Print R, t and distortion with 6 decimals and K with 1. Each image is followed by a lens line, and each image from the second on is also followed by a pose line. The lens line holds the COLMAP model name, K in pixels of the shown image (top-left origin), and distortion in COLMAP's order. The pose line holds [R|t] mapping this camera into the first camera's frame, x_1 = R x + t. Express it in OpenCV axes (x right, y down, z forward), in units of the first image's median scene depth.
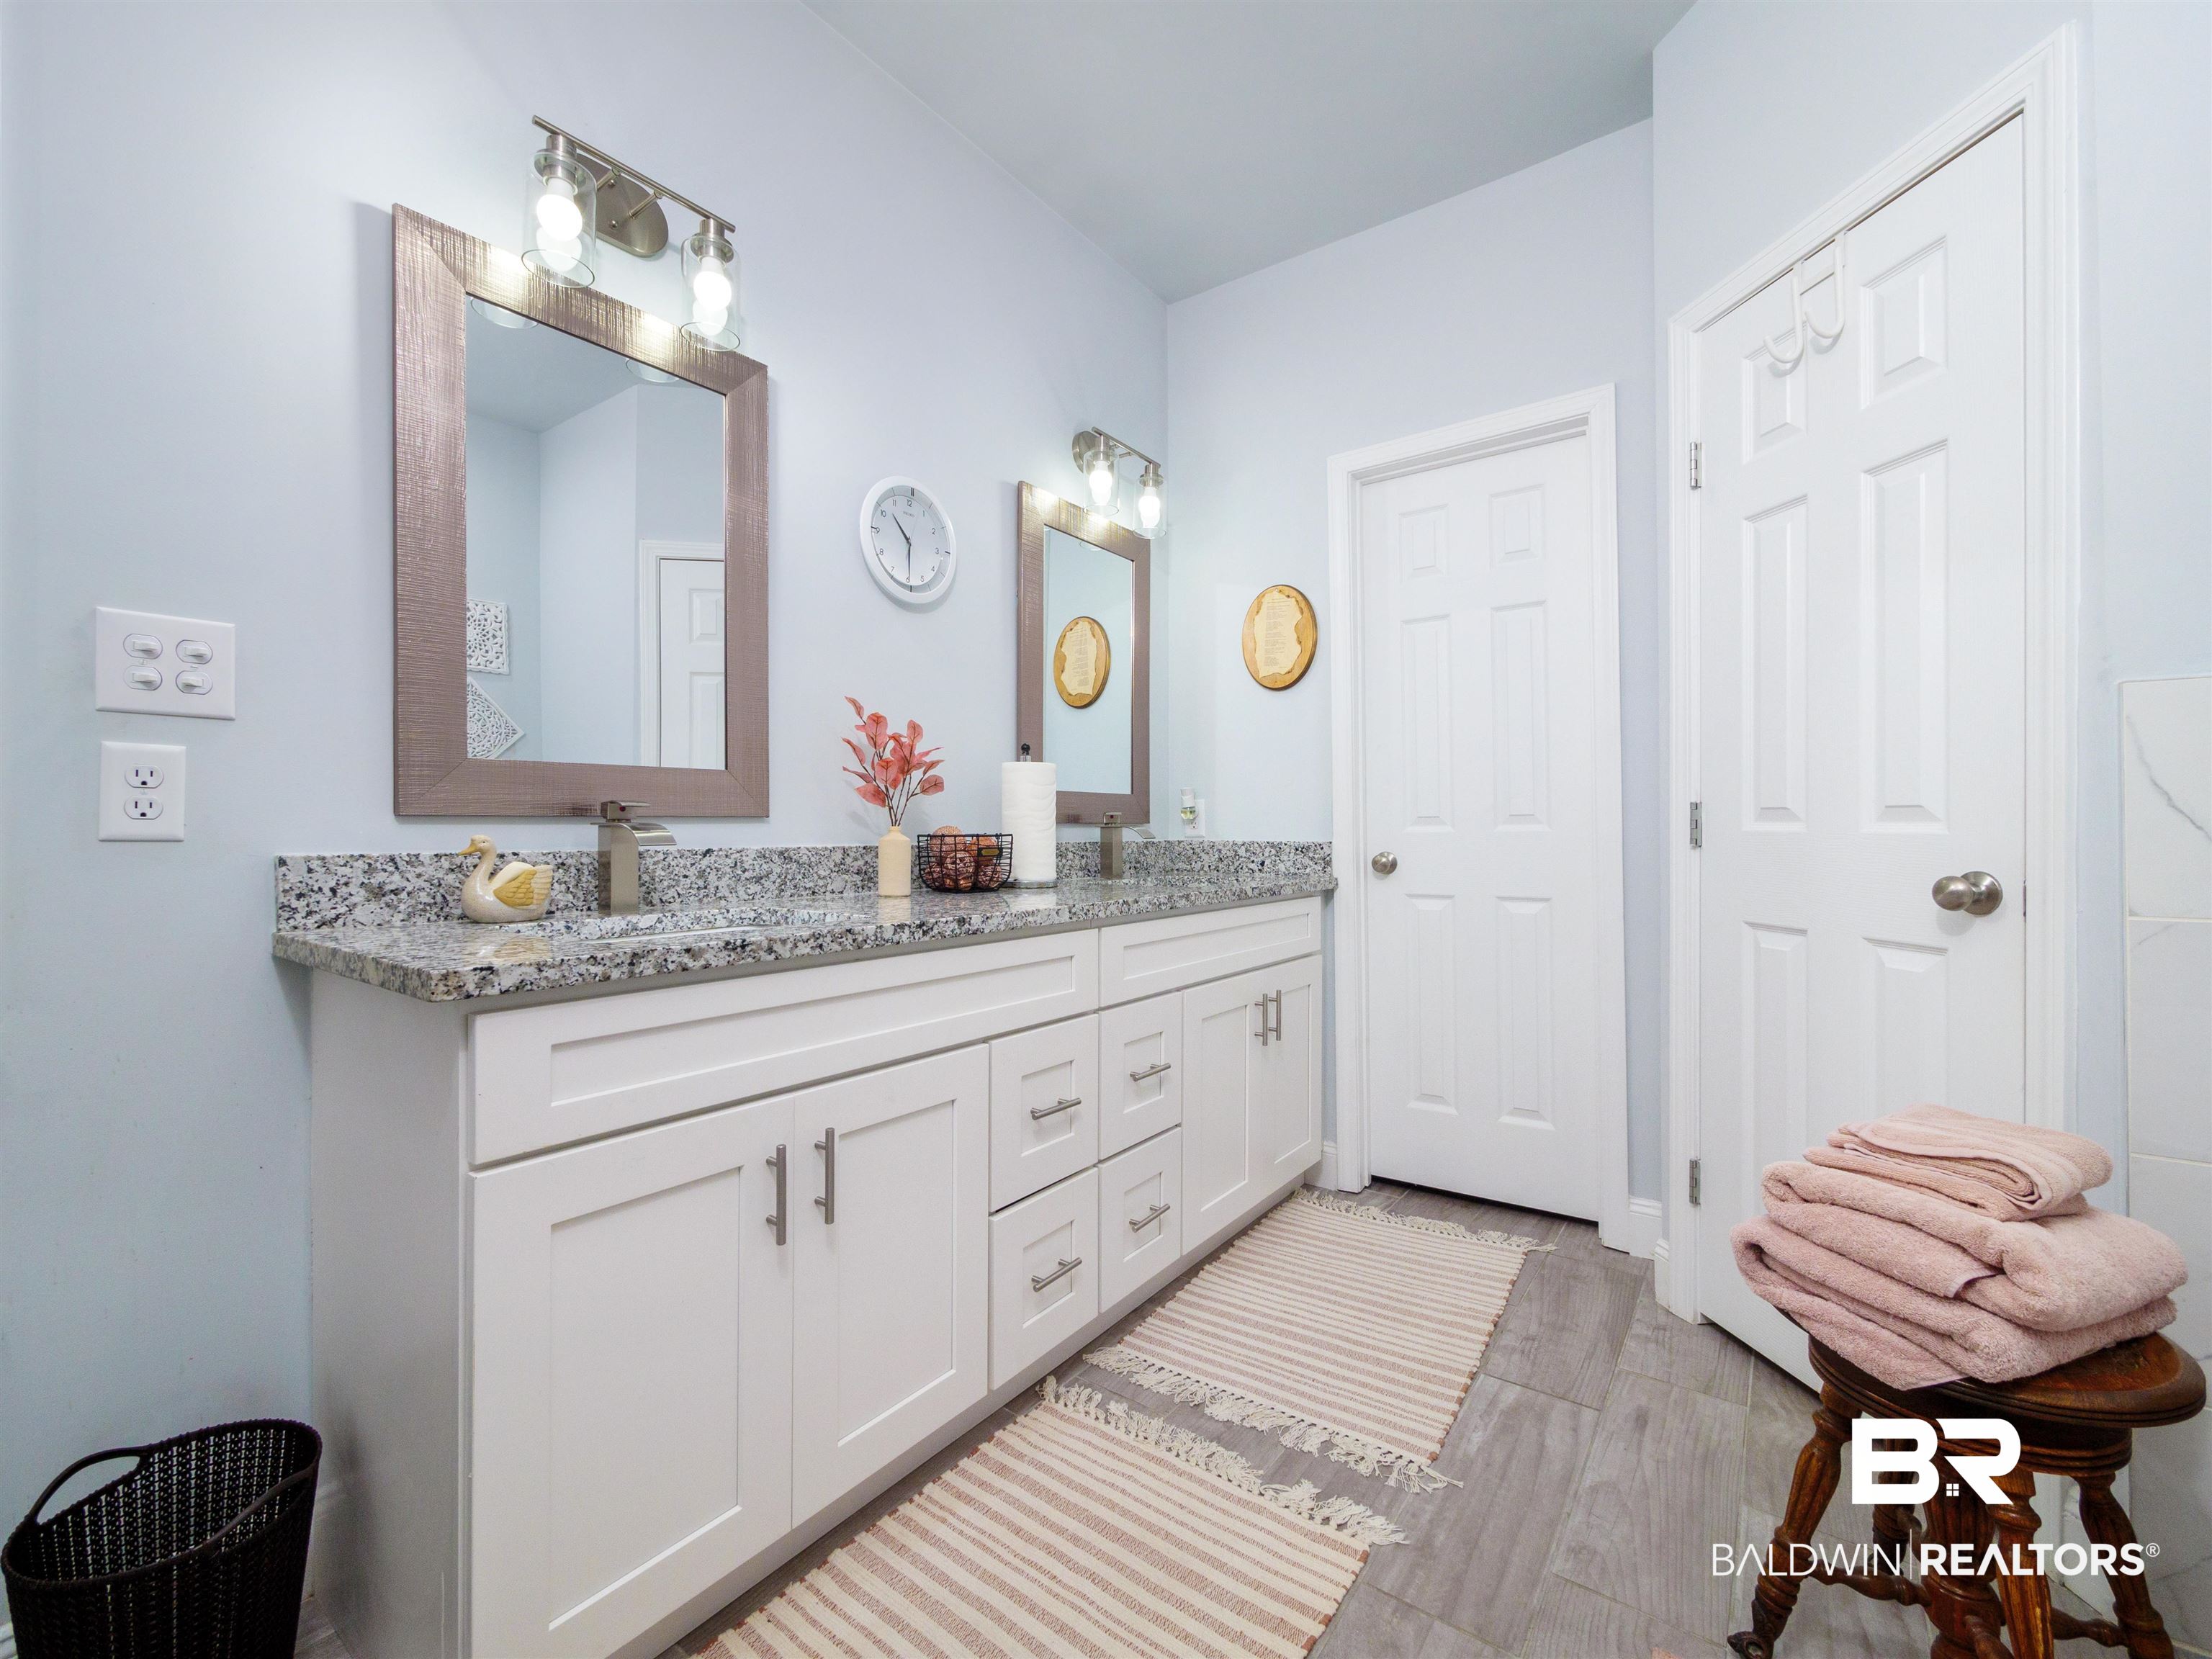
lens RADIAL K [[940.4, 0, 1093.9], [0, 940.4, 834.1], [0, 0, 1]] dist [-0.001009, -0.000290]
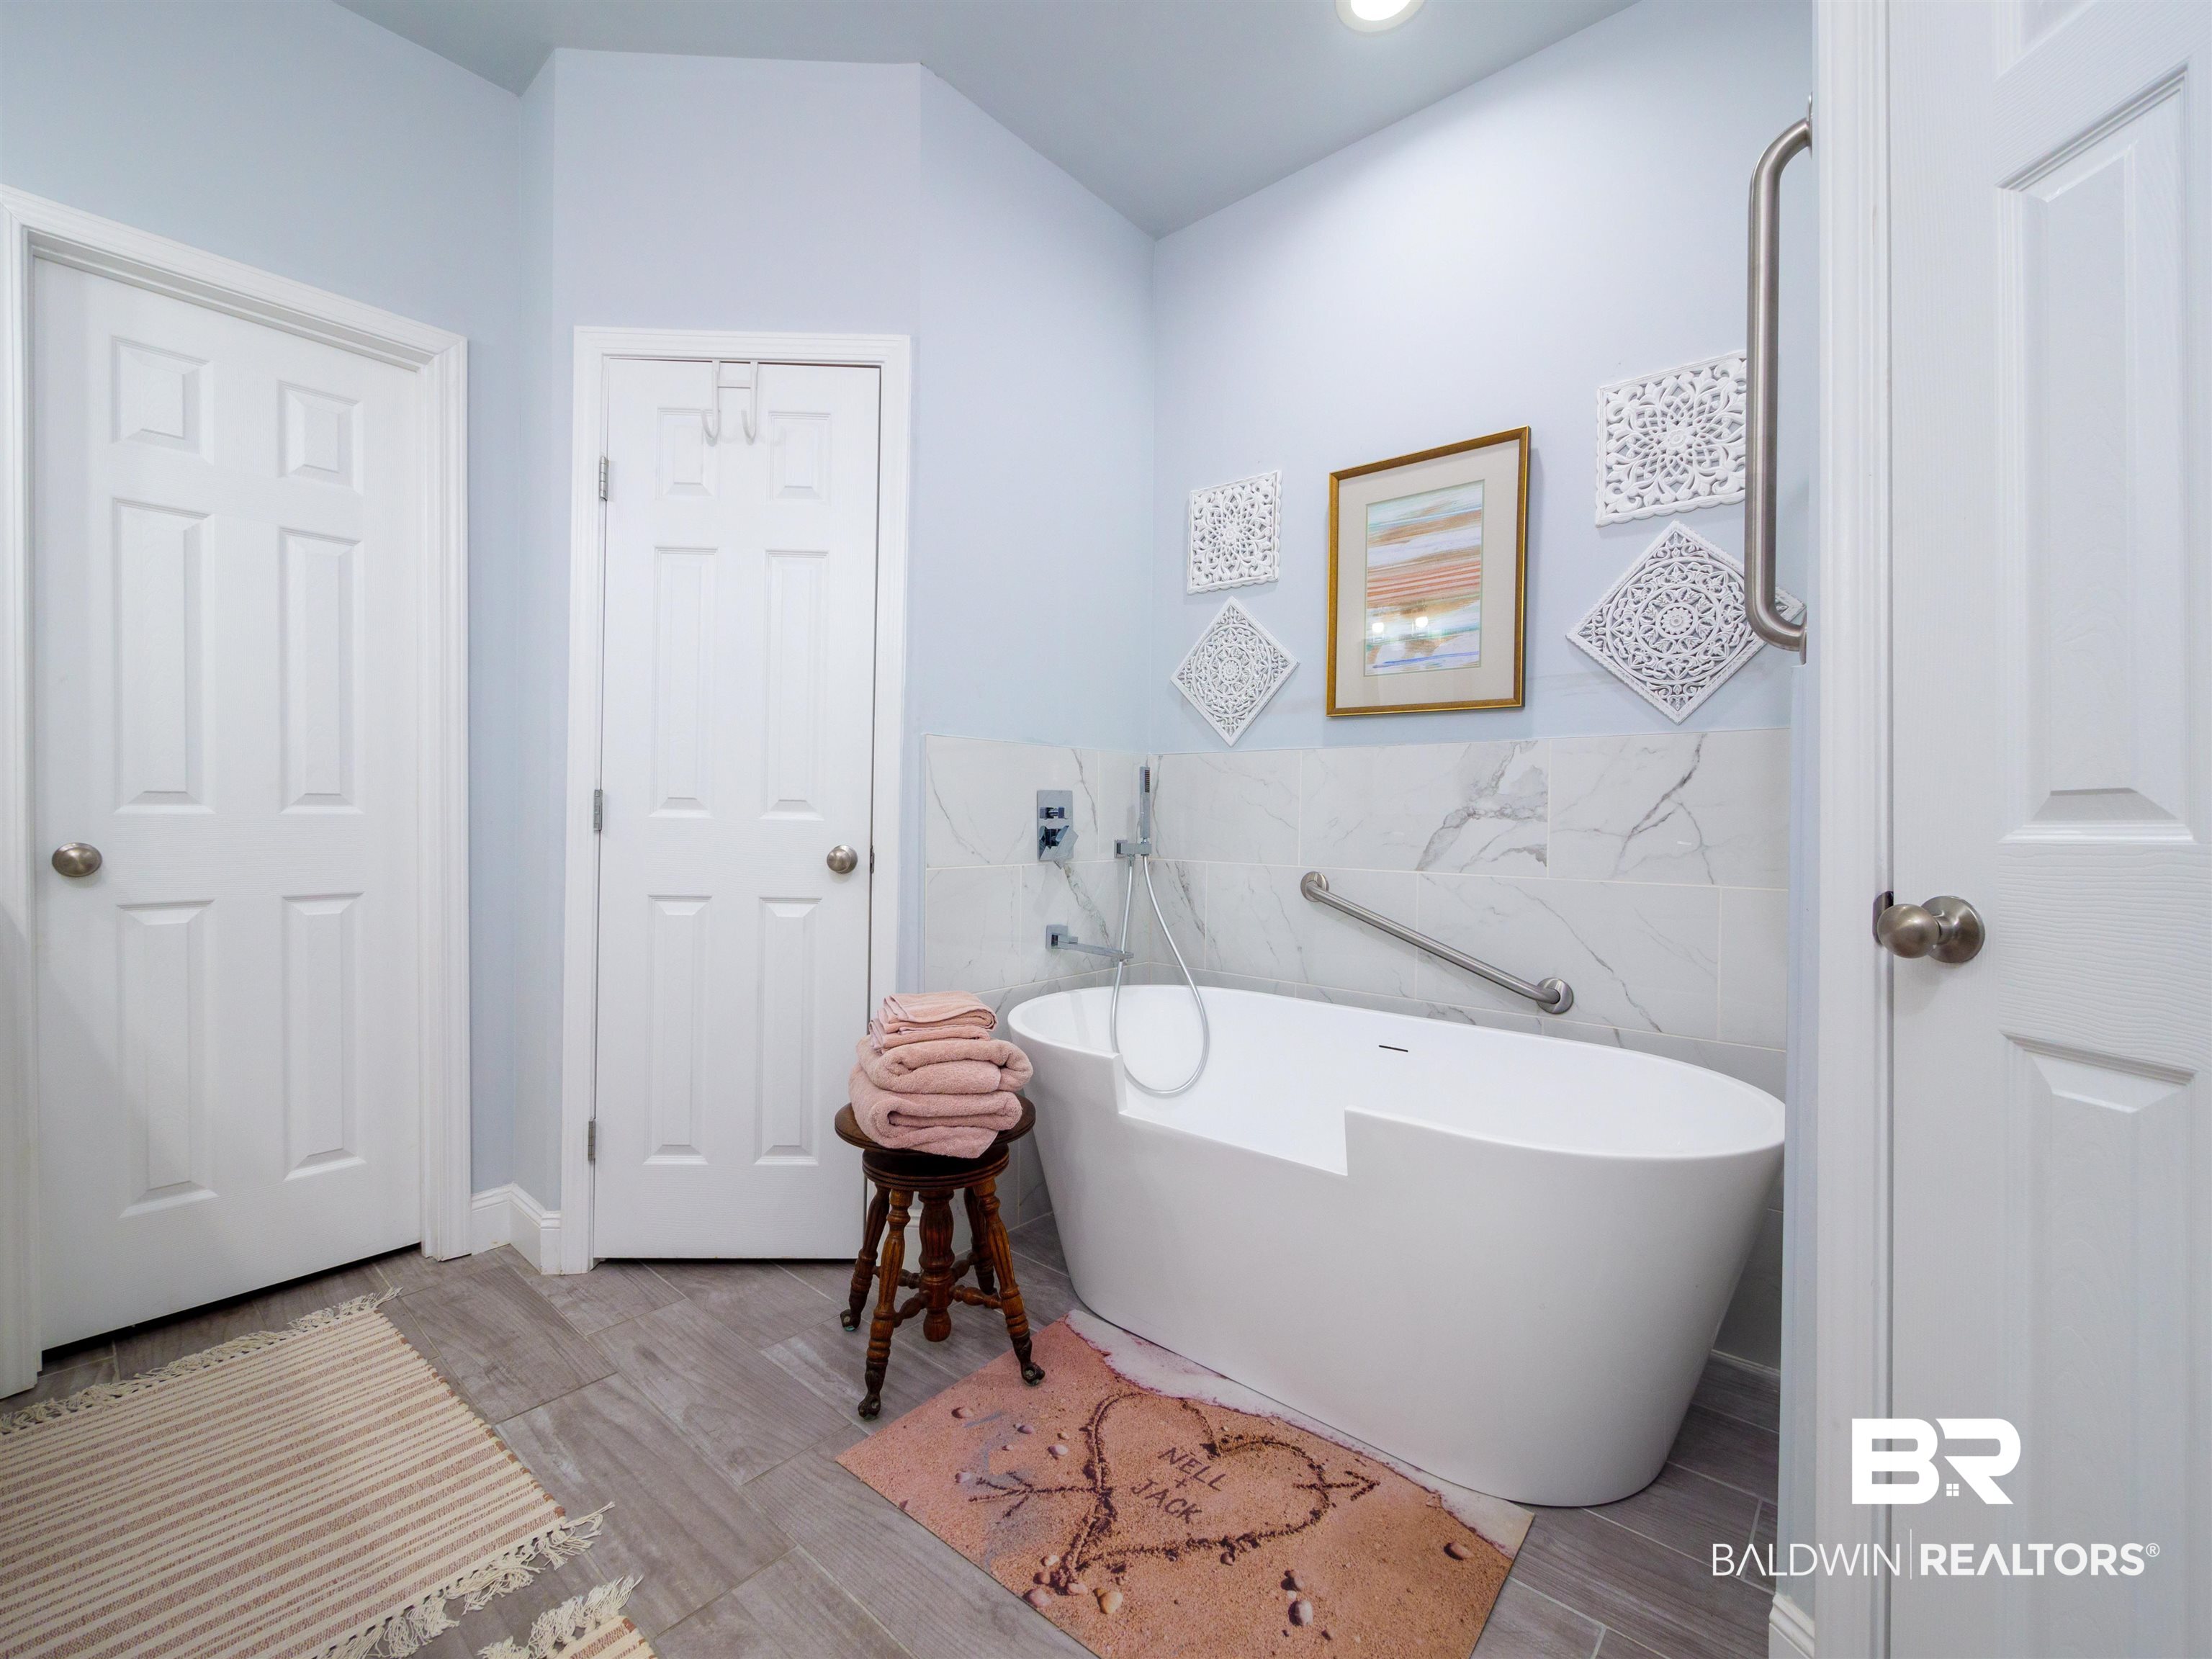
lens RADIAL K [[940.4, 0, 1093.9], [0, 940.4, 834.1], [0, 0, 1]] dist [-0.001009, -0.000290]
pose [[0.069546, -0.011056, 0.997517, -0.457552], [-0.007810, 0.999902, 0.011627, -0.000132], [-0.997548, -0.008599, 0.069453, 0.403095]]
